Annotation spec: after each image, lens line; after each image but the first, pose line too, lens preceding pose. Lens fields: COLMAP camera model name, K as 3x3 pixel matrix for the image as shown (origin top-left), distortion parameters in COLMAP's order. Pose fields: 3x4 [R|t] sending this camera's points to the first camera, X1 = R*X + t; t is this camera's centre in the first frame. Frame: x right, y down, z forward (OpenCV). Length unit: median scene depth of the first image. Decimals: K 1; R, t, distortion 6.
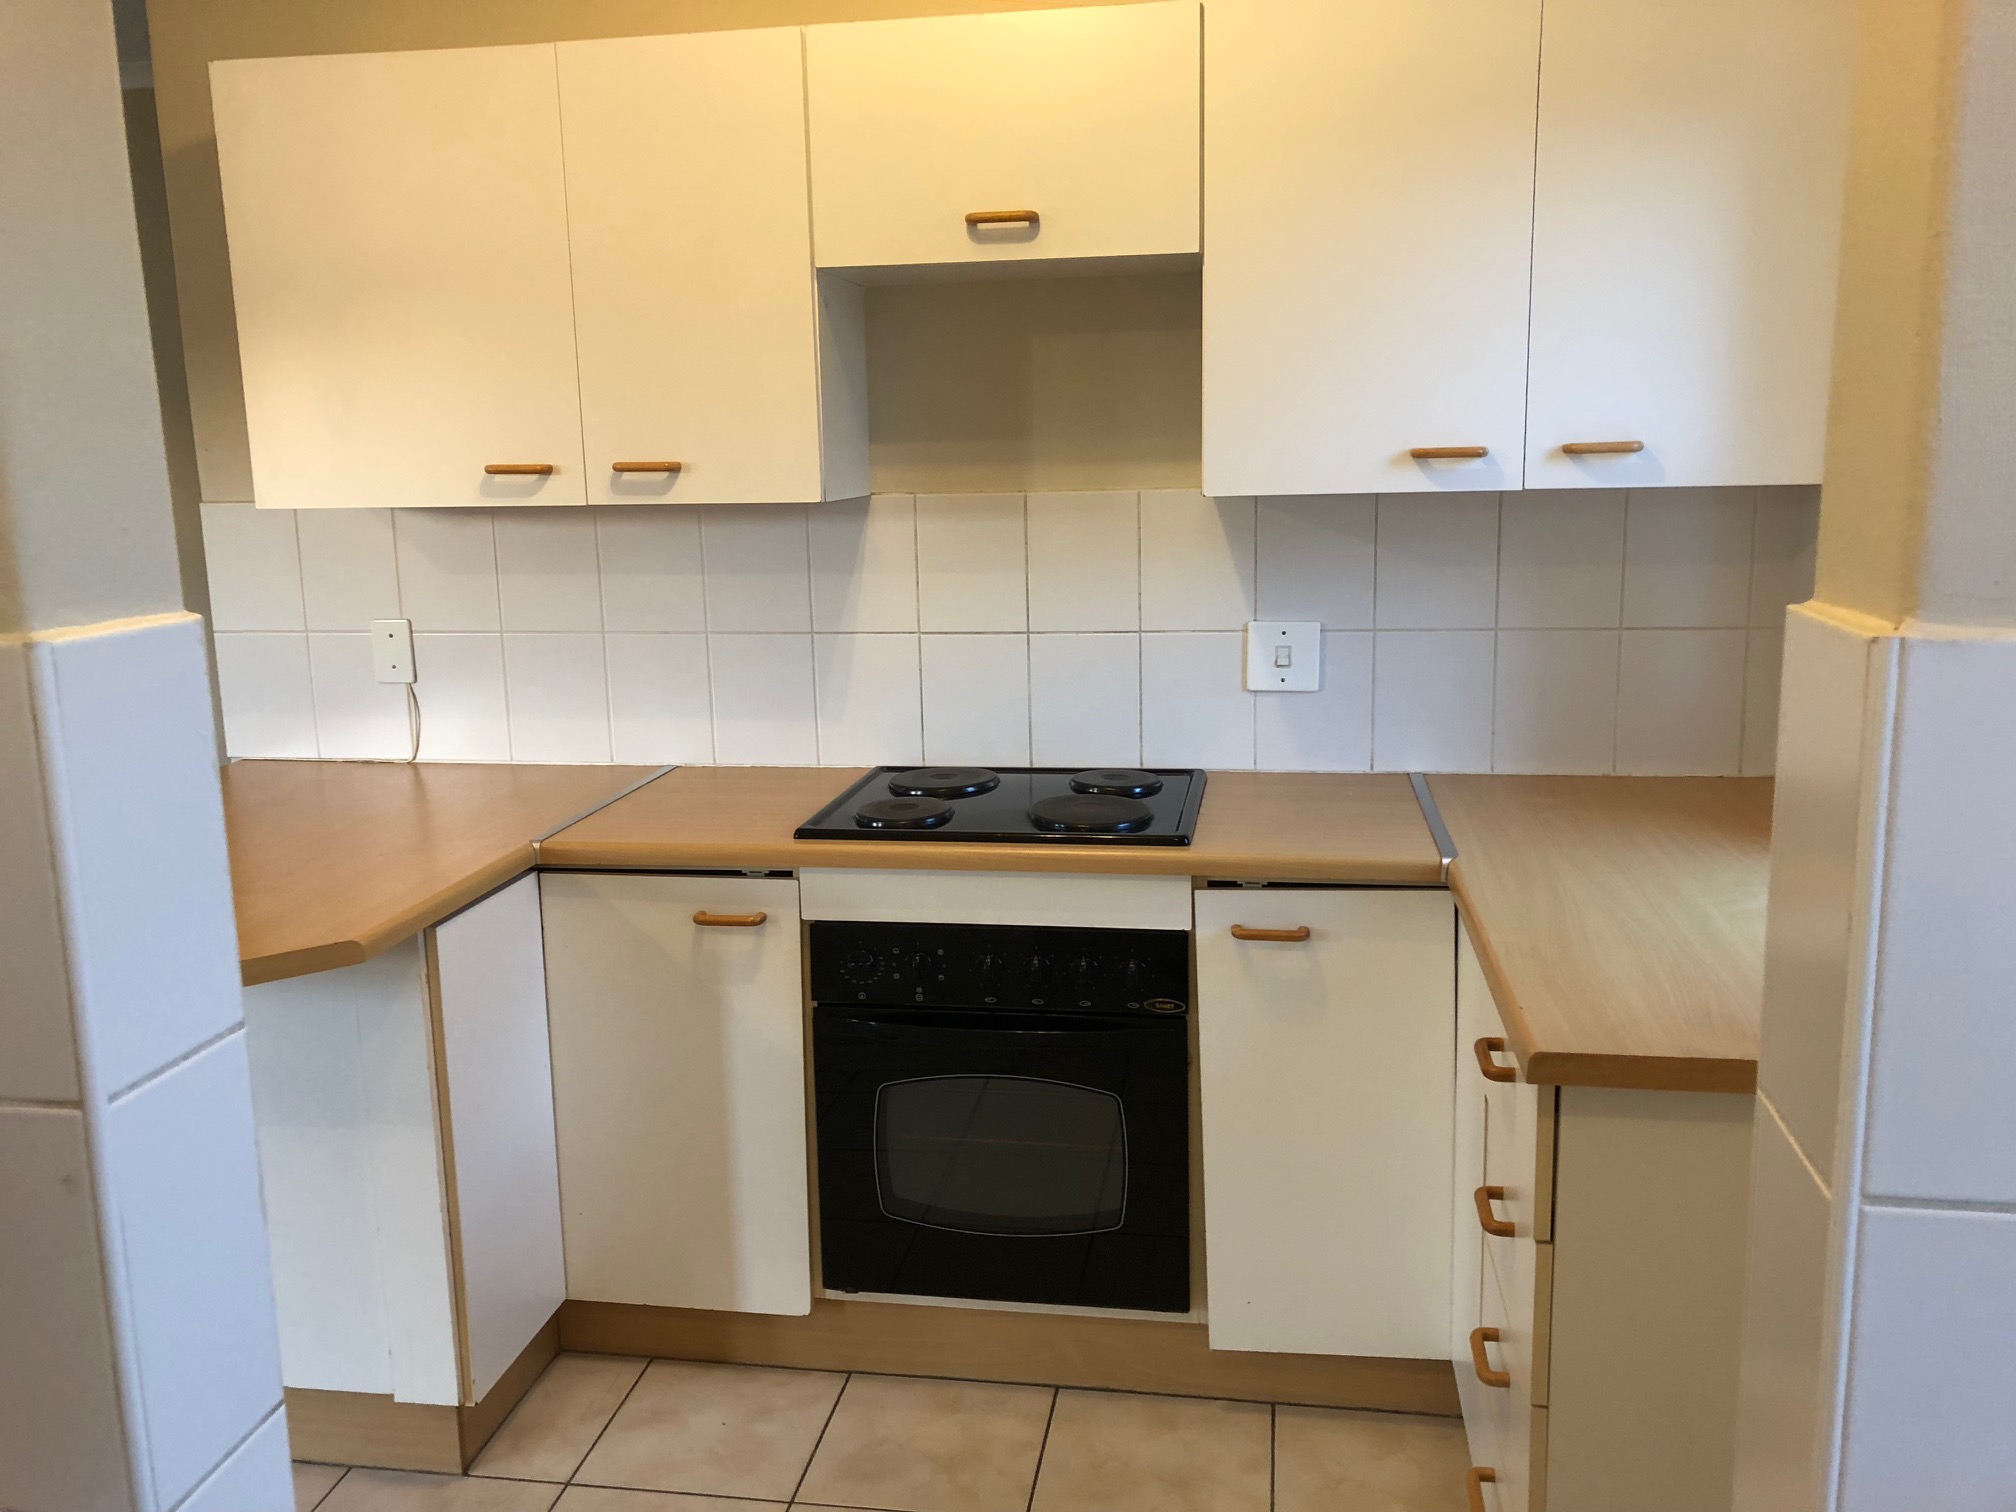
lens RADIAL K [[1656.9, 0, 1001.2], [0, 1656.9, 751.2], [0, 0, 1]] dist [0.043245, -0.001067]
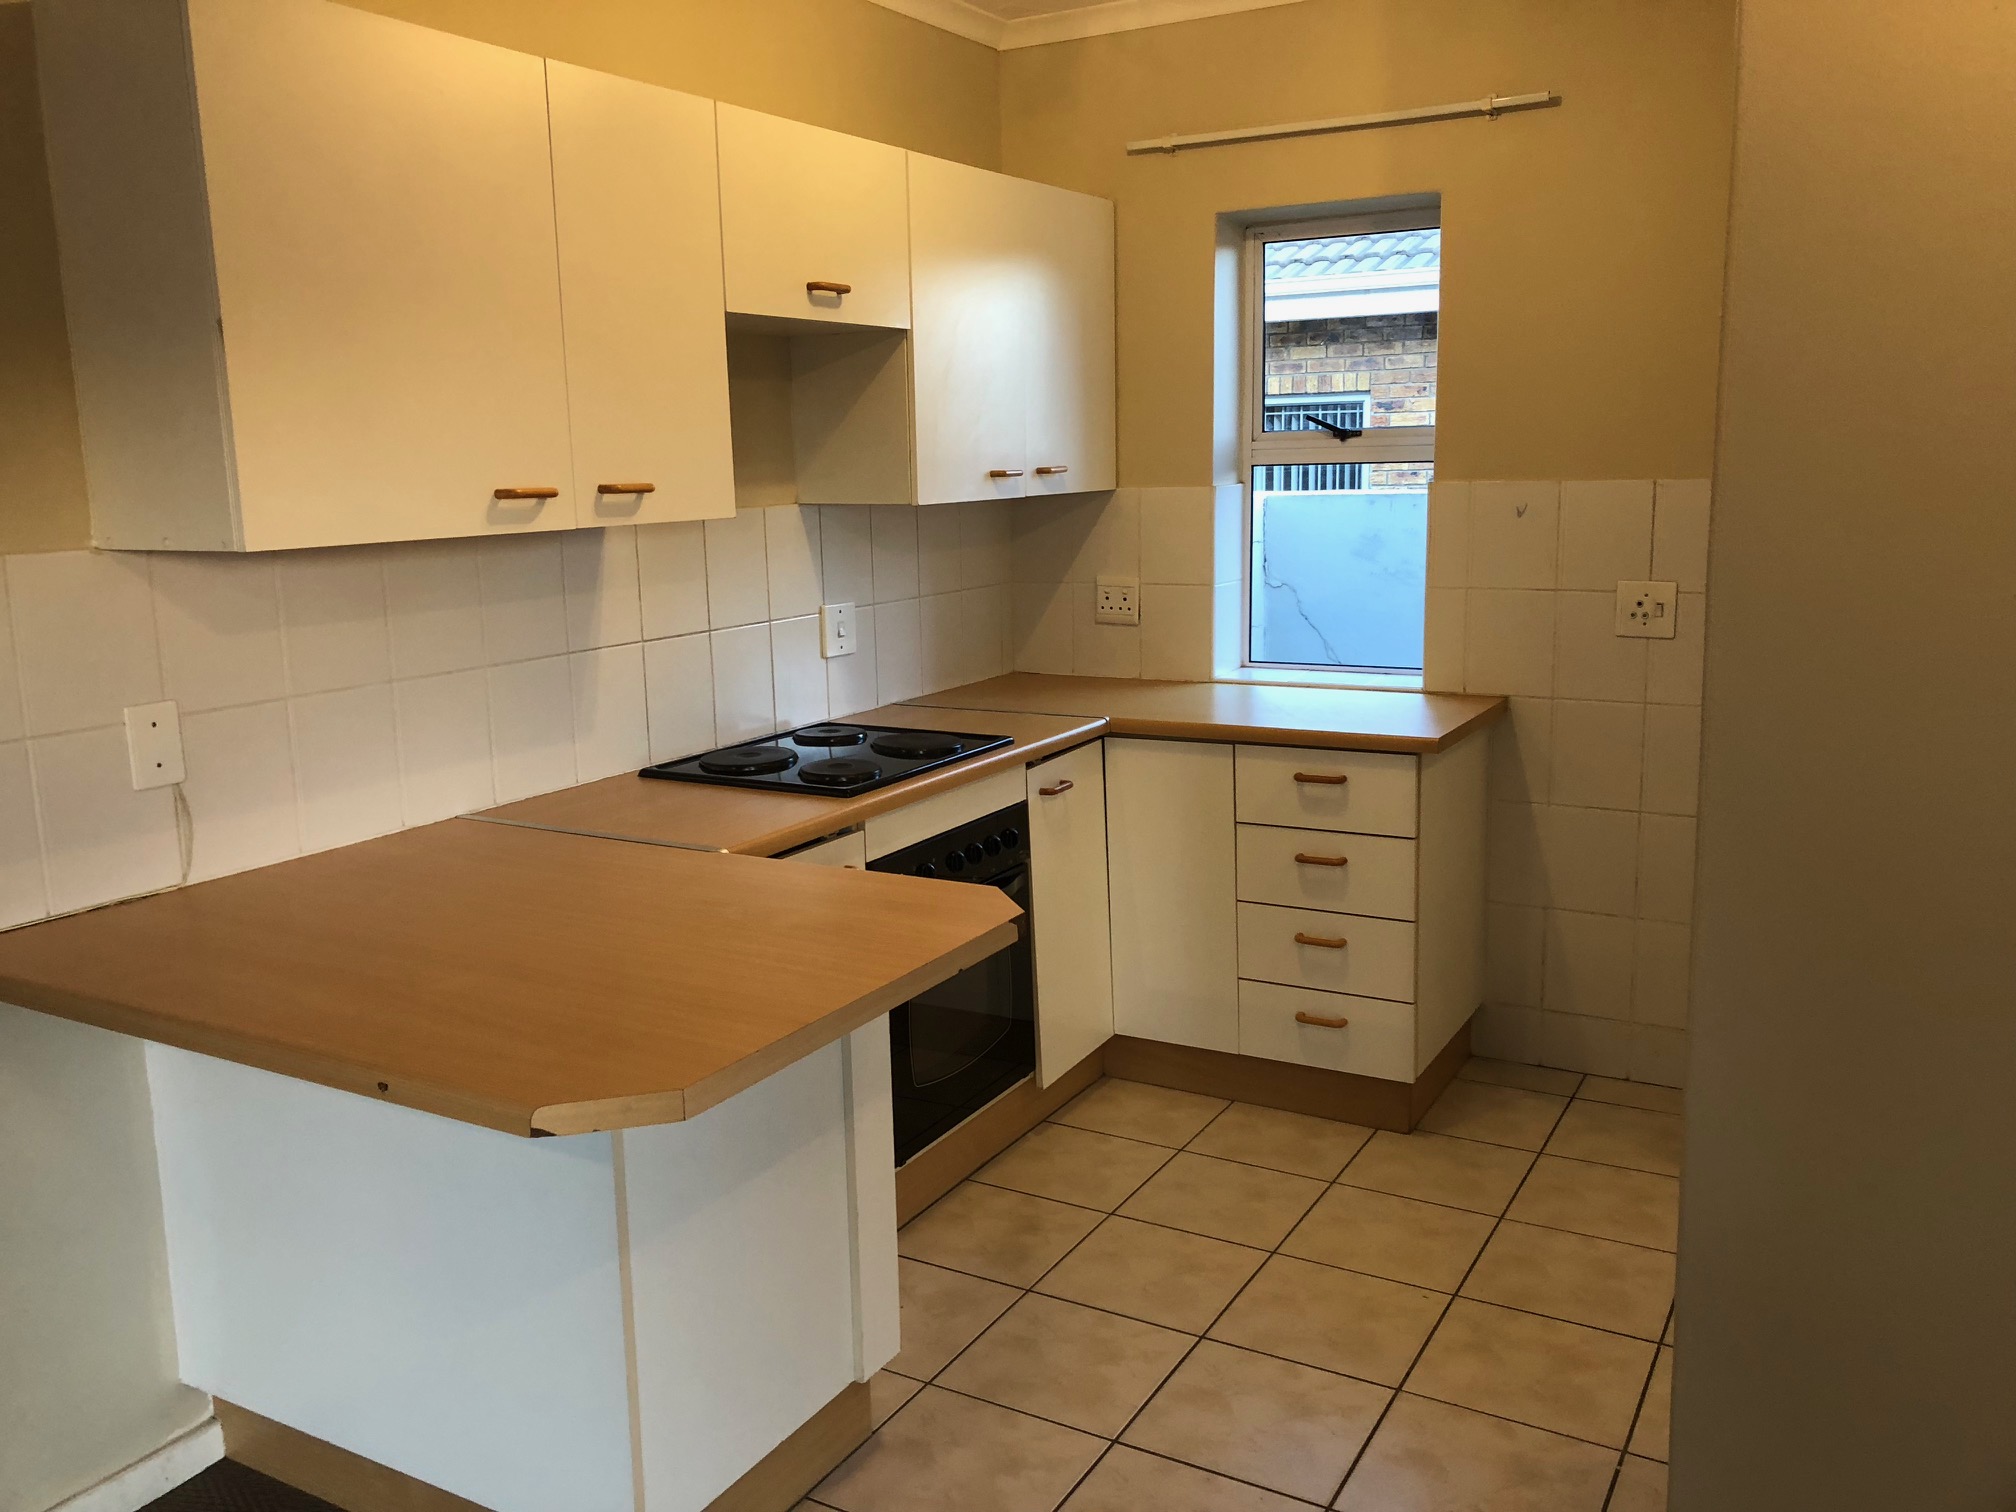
lens RADIAL K [[1656.9, 0, 1004.9], [0, 1656.9, 751.8], [0, 0, 1]] dist [0.043245, -0.001067]
pose [[0.347330, -0.155130, 0.924822, -1.084872], [0.195004, 0.976611, 0.090580, -0.059064], [-0.917243, 0.148882, 0.369457, 0.426010]]
